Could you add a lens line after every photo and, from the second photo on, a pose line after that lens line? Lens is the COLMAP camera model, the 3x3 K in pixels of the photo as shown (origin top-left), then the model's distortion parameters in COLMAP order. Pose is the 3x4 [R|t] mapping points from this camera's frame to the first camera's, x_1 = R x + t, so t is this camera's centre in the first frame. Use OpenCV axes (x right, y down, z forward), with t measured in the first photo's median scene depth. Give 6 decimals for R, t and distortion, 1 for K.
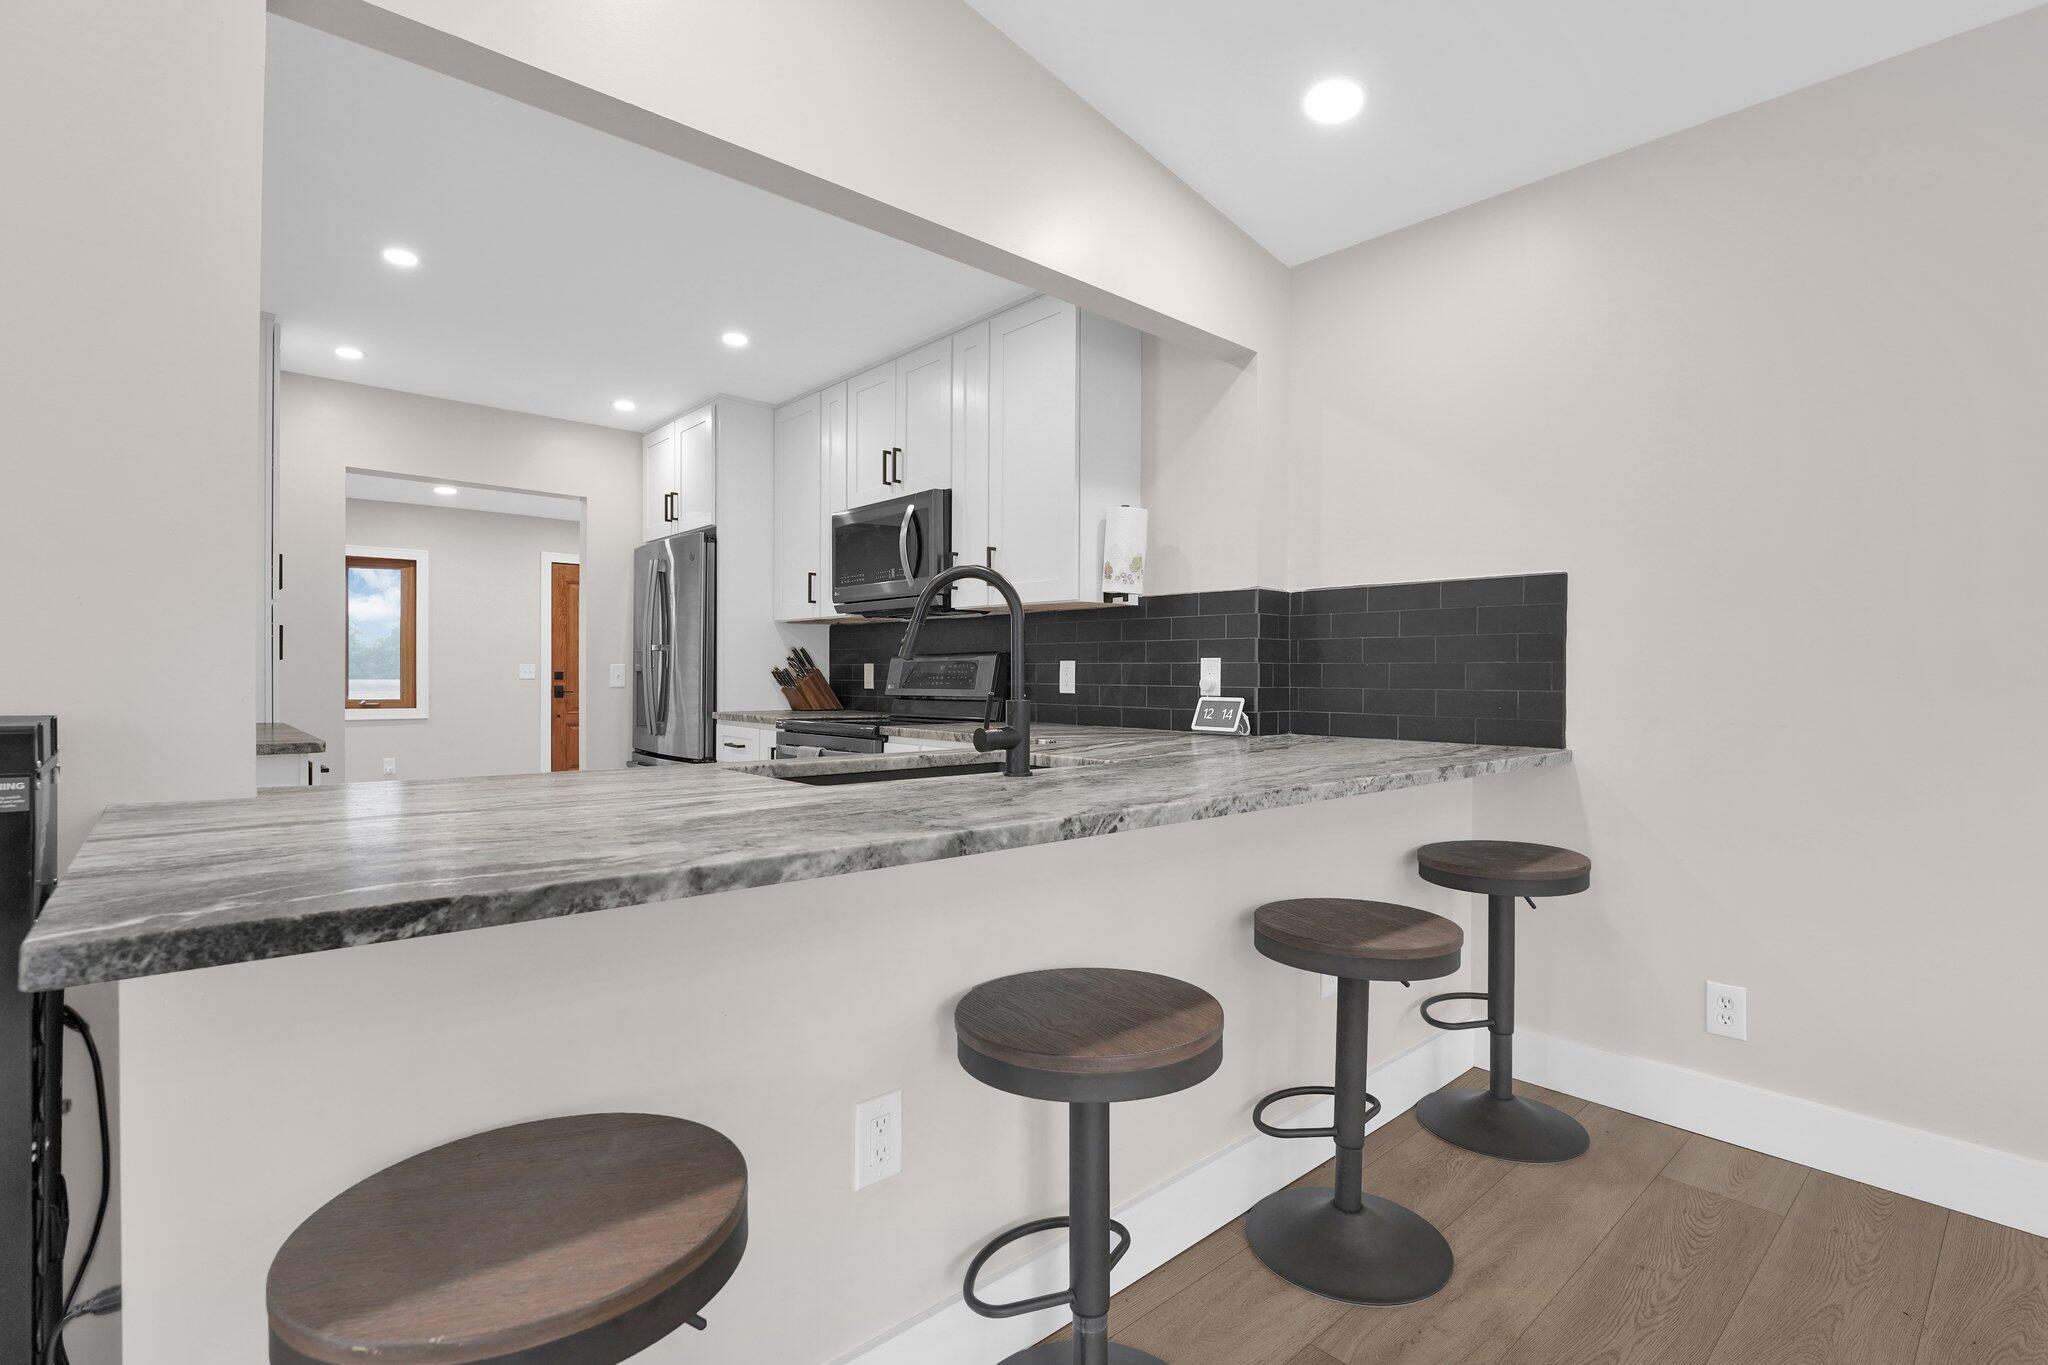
lens RADIAL K [[943.2, 0, 1029.6], [0, 943.2, 670.3], [0, 0, 1]] dist [-0.039116, 0.000094]
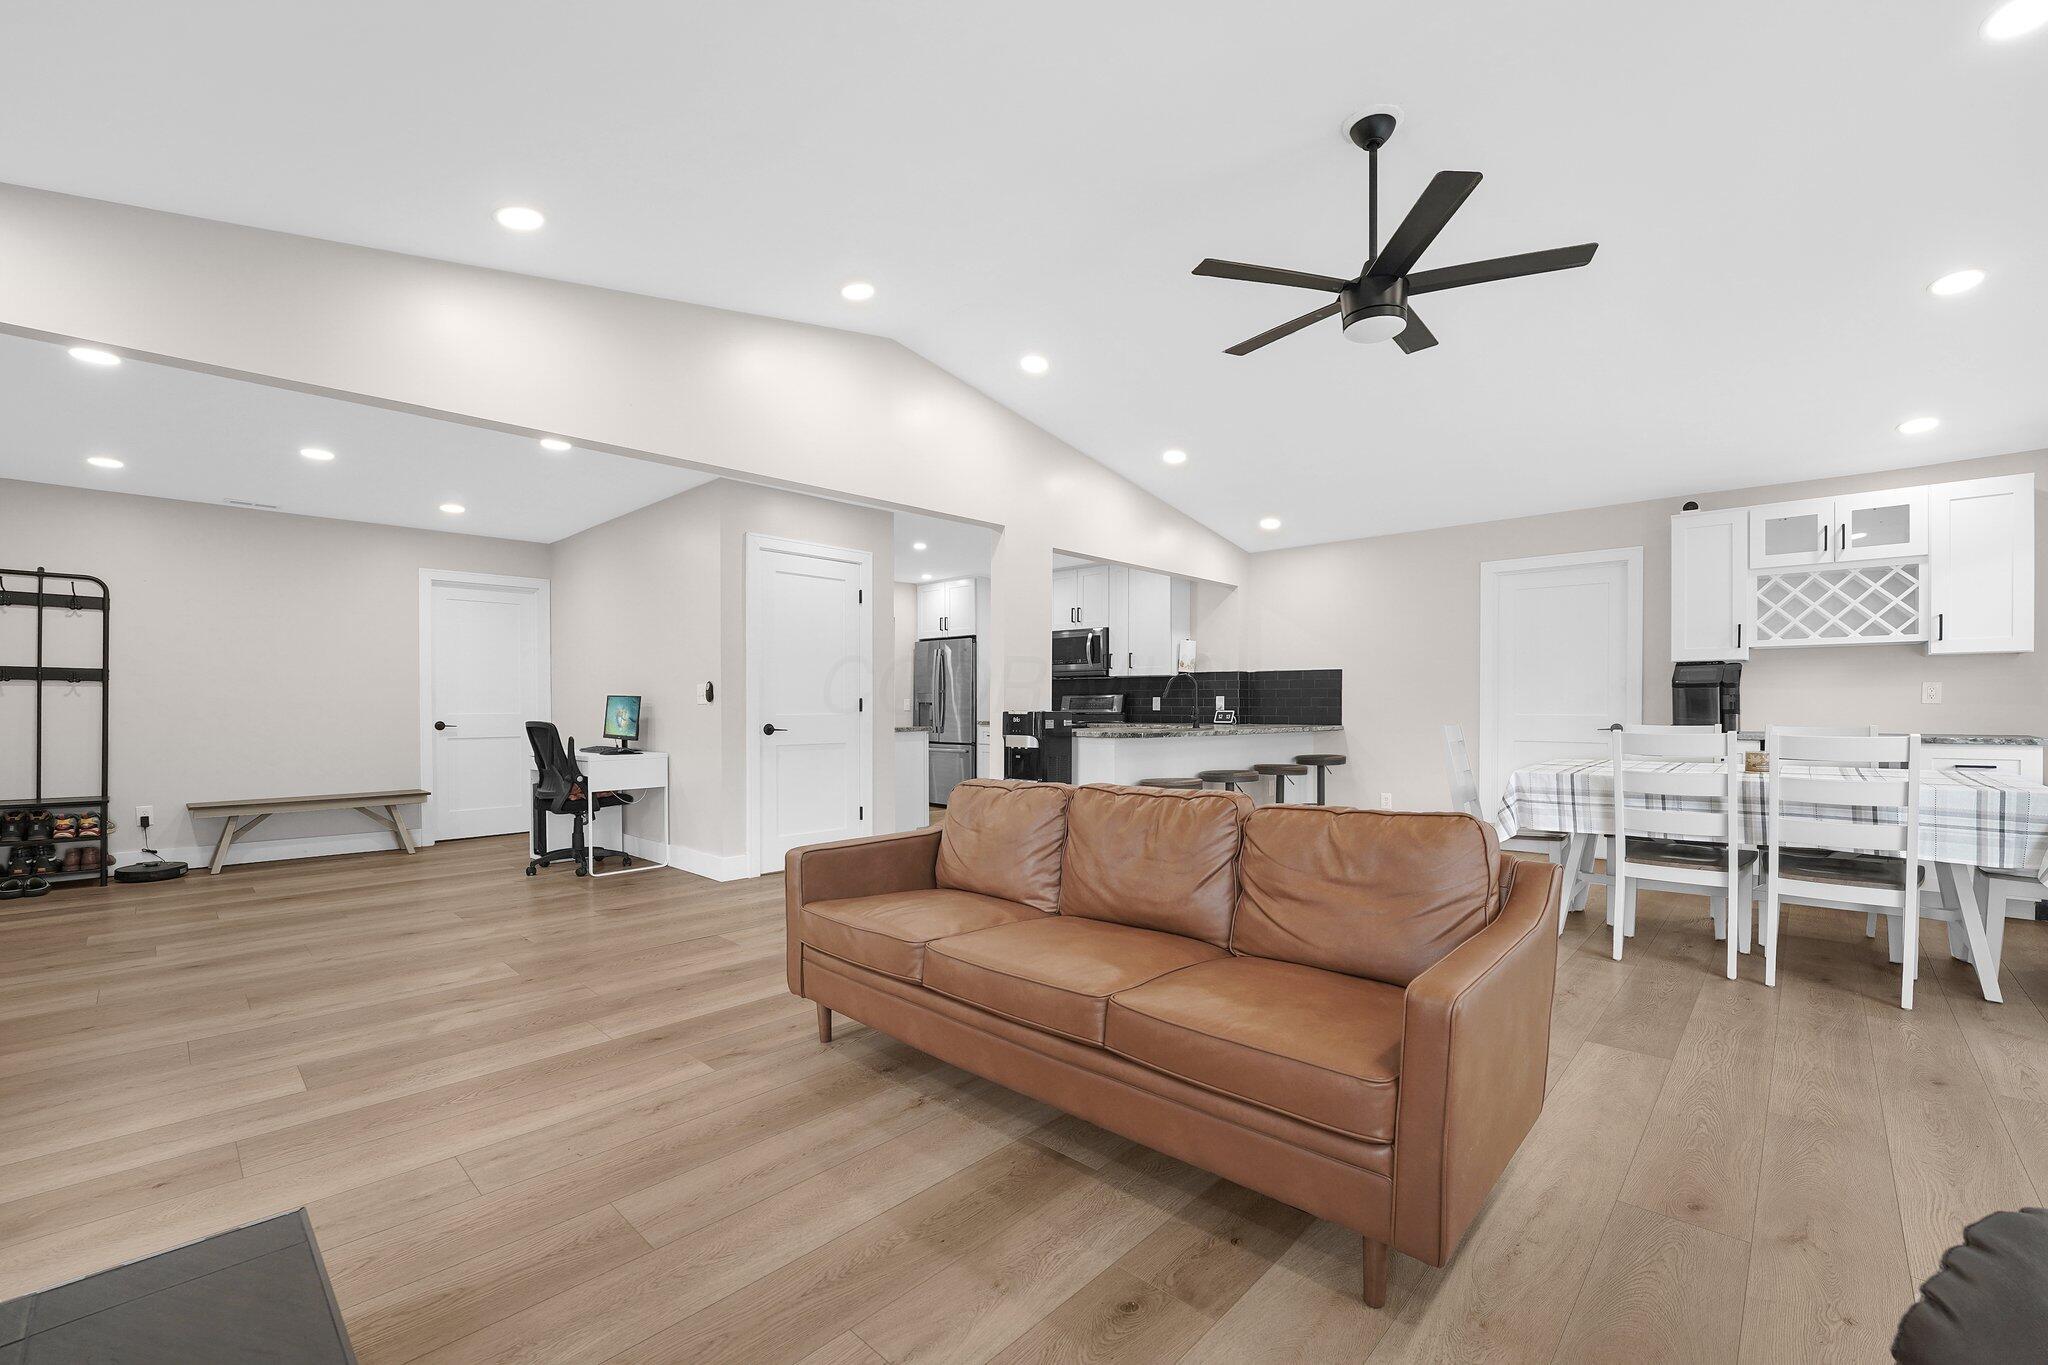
lens RADIAL K [[841.0, 0, 1024.0], [0, 841.0, 699.0], [0, 0, 1]] dist [-0.015778, -0.000055]
pose [[0.996161, -0.008043, 0.087169, -0.409725], [0.007993, 0.999968, 0.000921, -0.008476], [-0.087173, -0.000221, 0.996193, -0.959277]]
